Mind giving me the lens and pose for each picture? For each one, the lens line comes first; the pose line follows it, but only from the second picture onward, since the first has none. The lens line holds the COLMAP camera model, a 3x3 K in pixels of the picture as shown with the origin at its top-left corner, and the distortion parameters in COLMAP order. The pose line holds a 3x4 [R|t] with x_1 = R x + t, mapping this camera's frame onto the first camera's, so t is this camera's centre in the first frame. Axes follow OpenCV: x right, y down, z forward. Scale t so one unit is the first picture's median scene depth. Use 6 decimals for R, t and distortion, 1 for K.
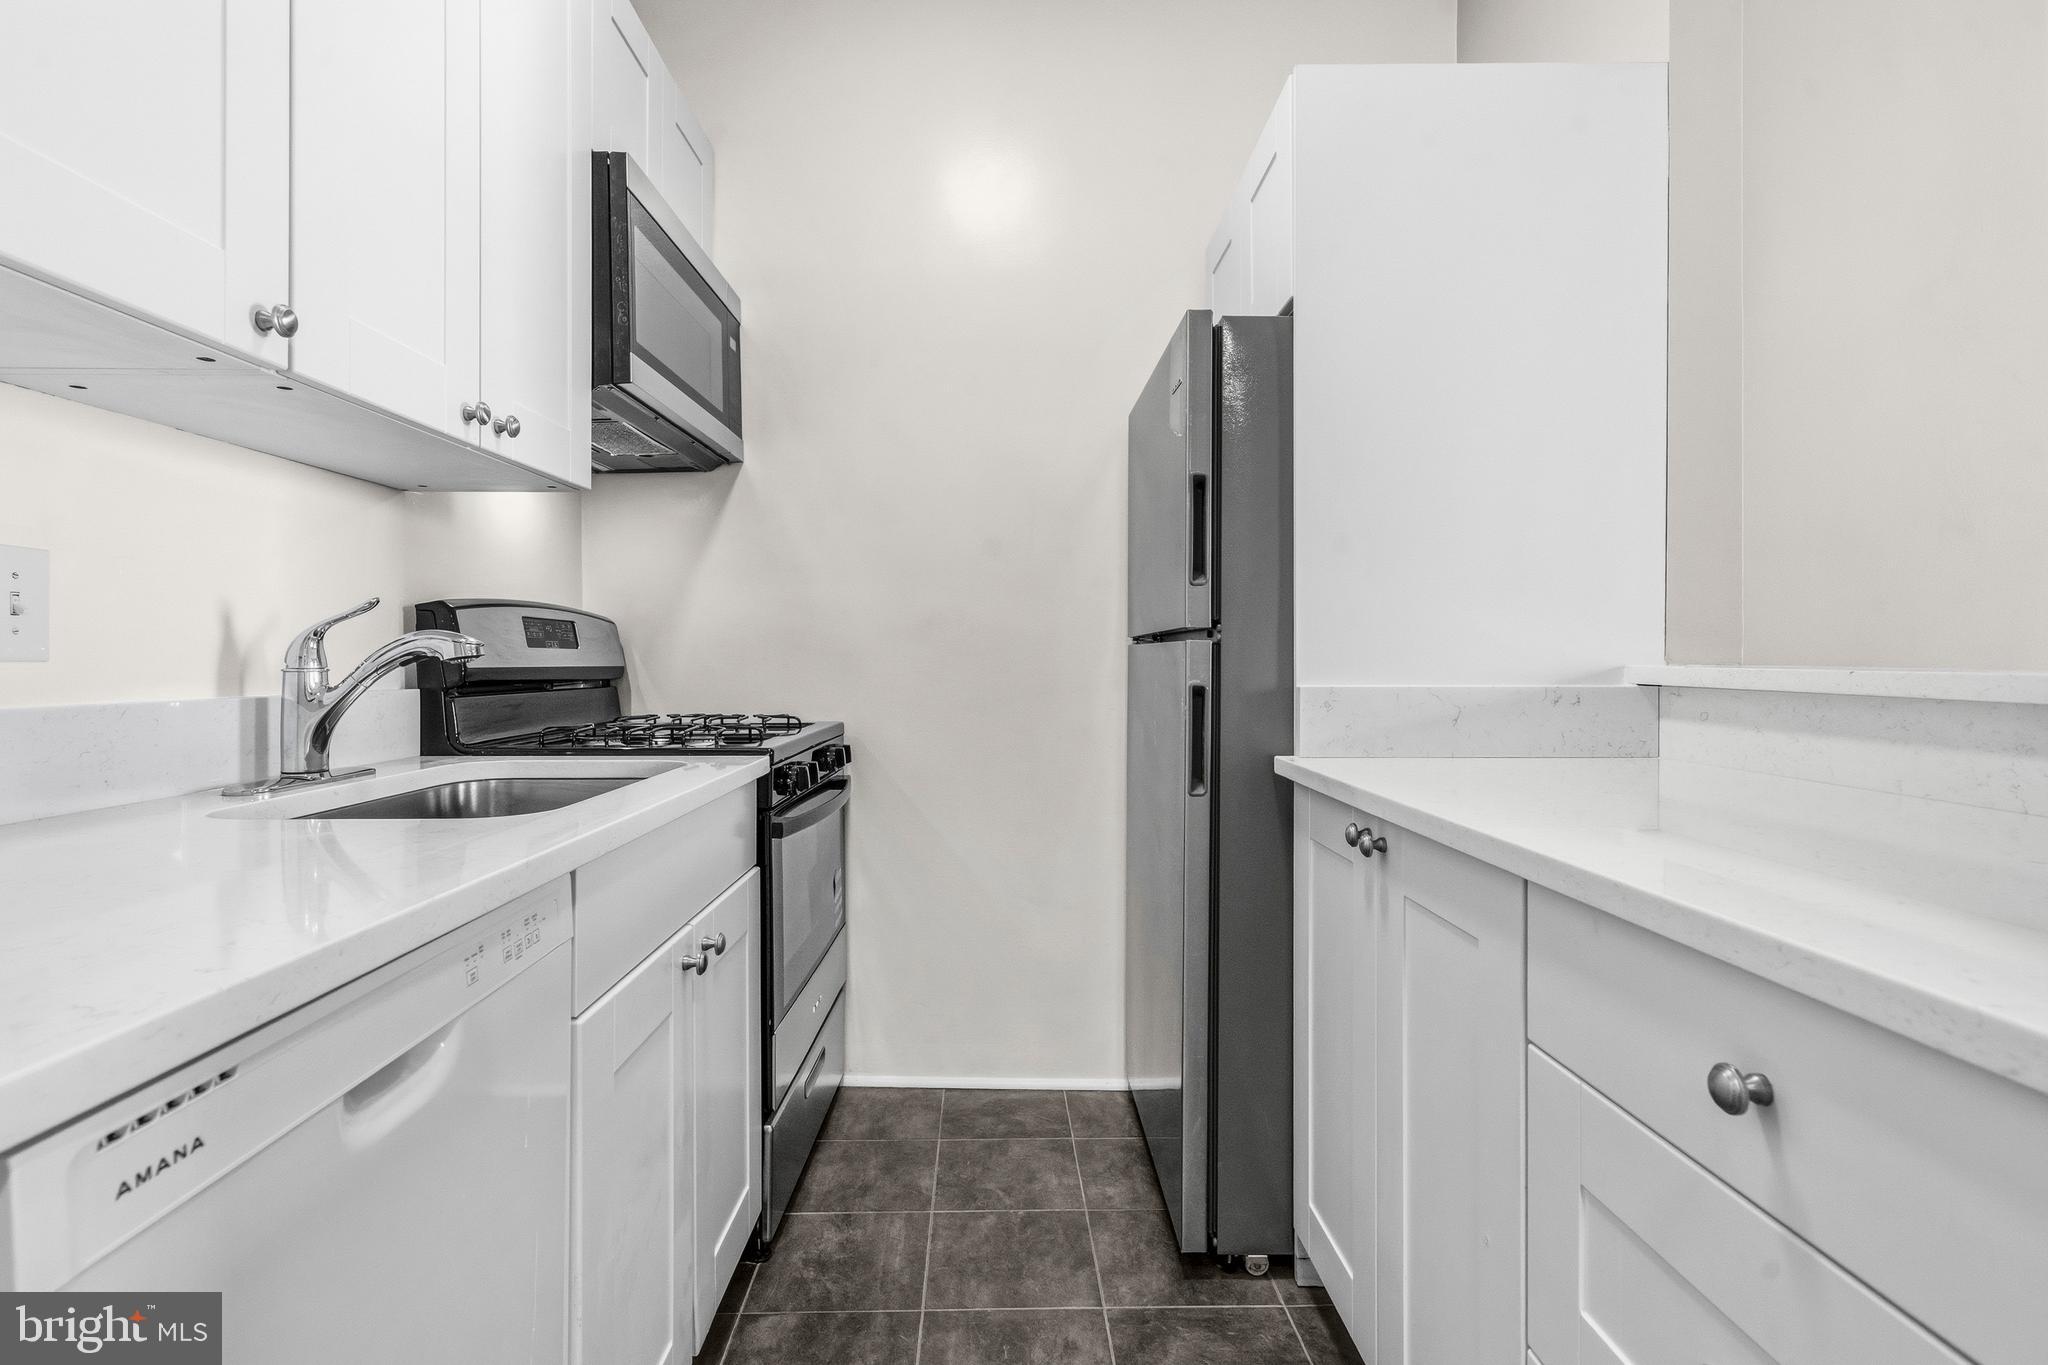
lens RADIAL K [[993.3, 0, 998.6], [0, 993.3, 651.7], [0, 0, 1]] dist [0.004329, 0.000578]
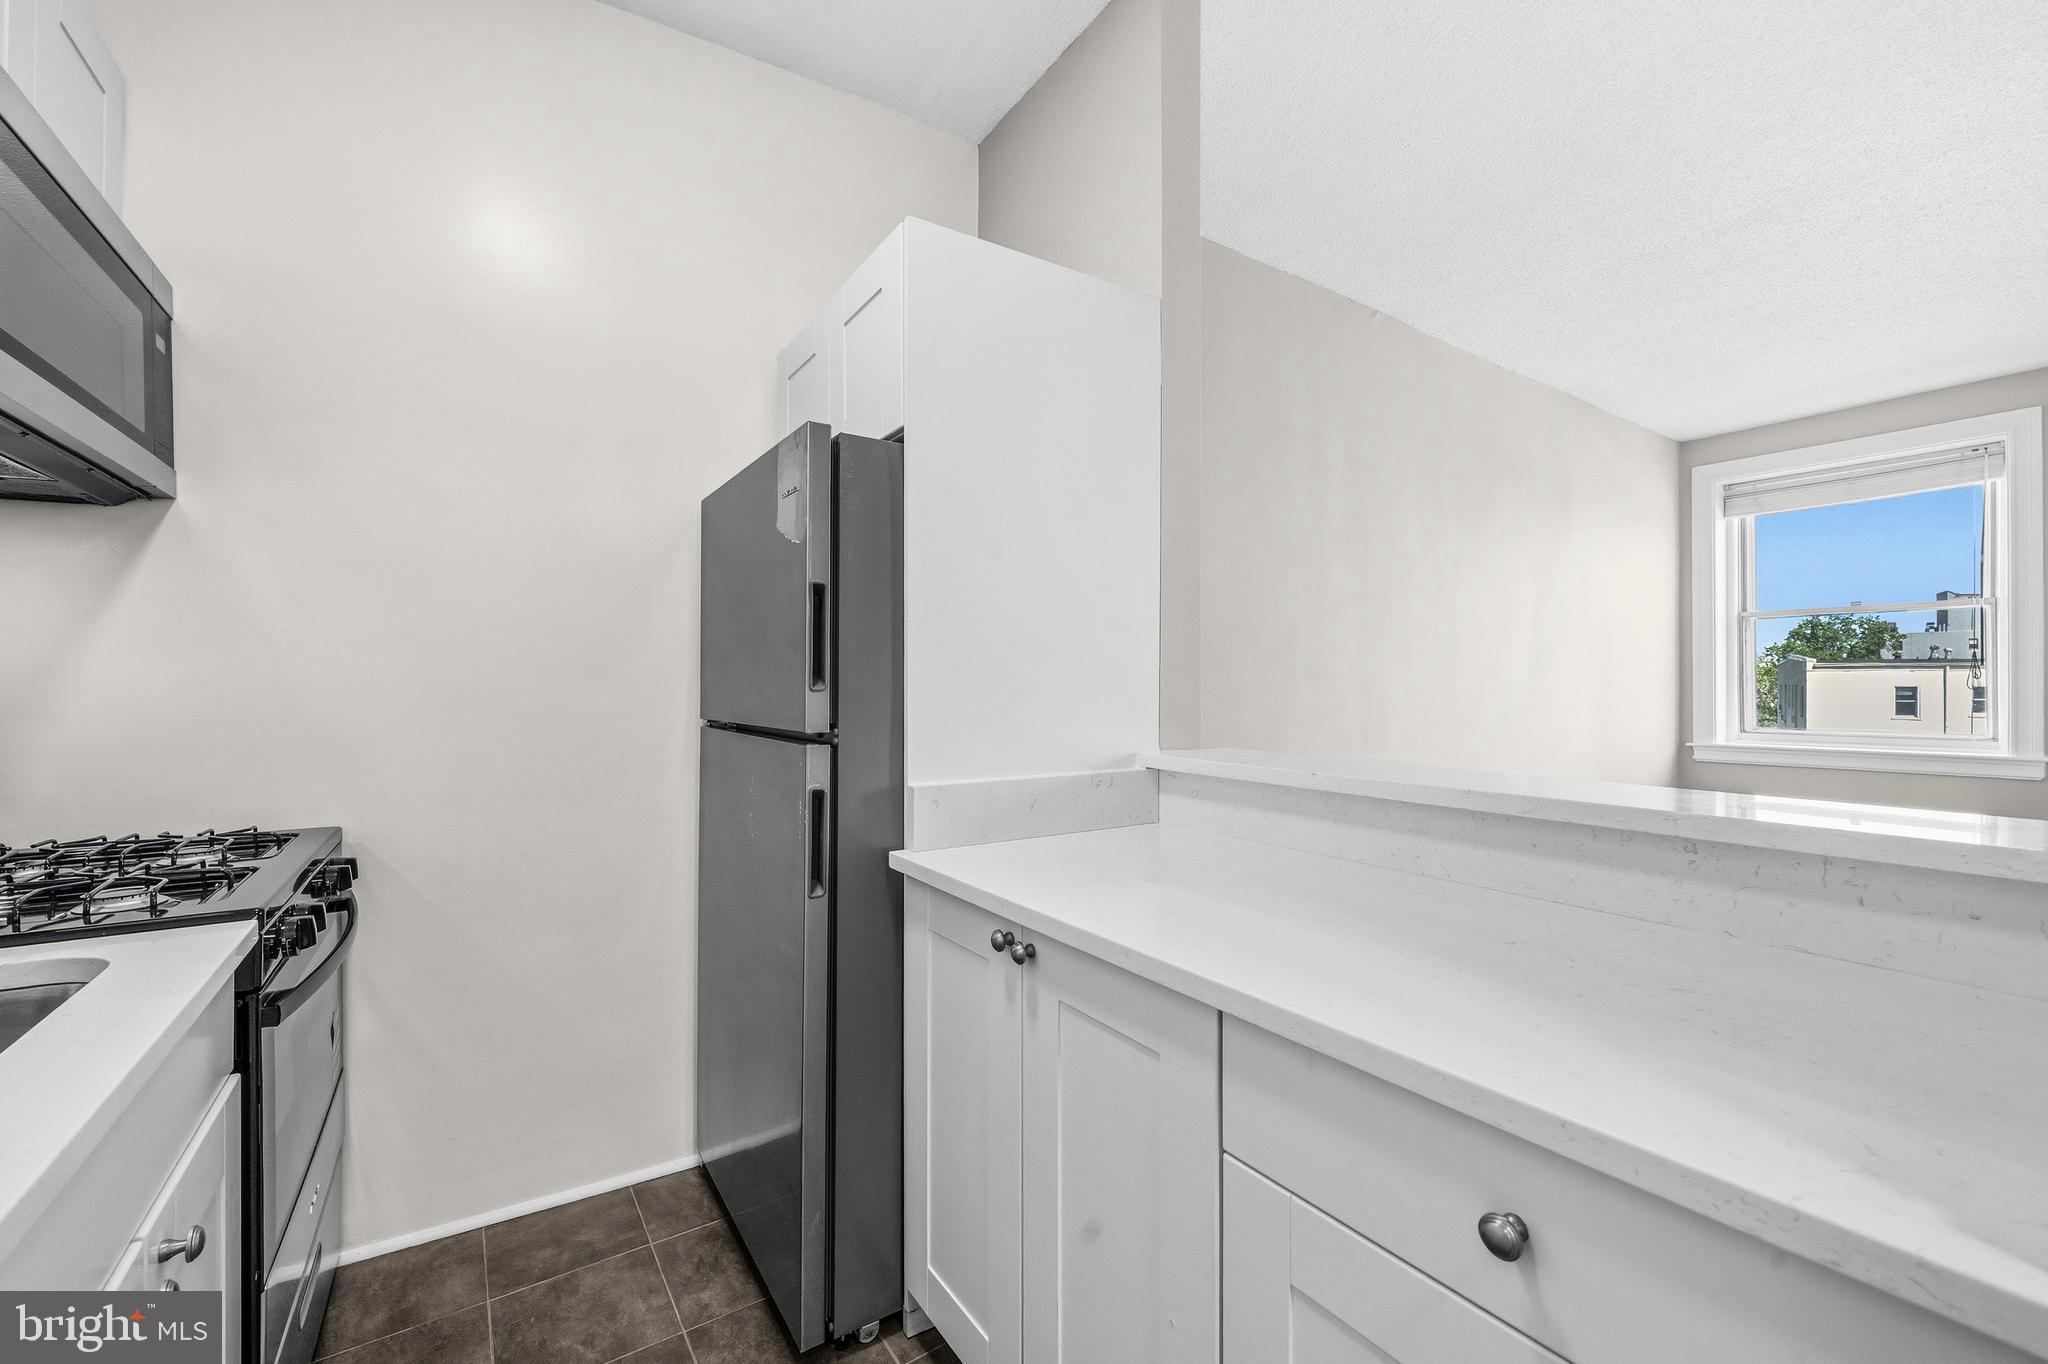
lens RADIAL K [[828.2, 0, 1004.4], [0, 828.2, 679.4], [0, 0, 1]] dist [0.000832, -0.000066]
pose [[0.840592, 0.003776, 0.541655, -0.098452], [-0.000583, 0.999981, -0.006067, -0.072346], [-0.541668, 0.004784, 0.840579, 0.174855]]
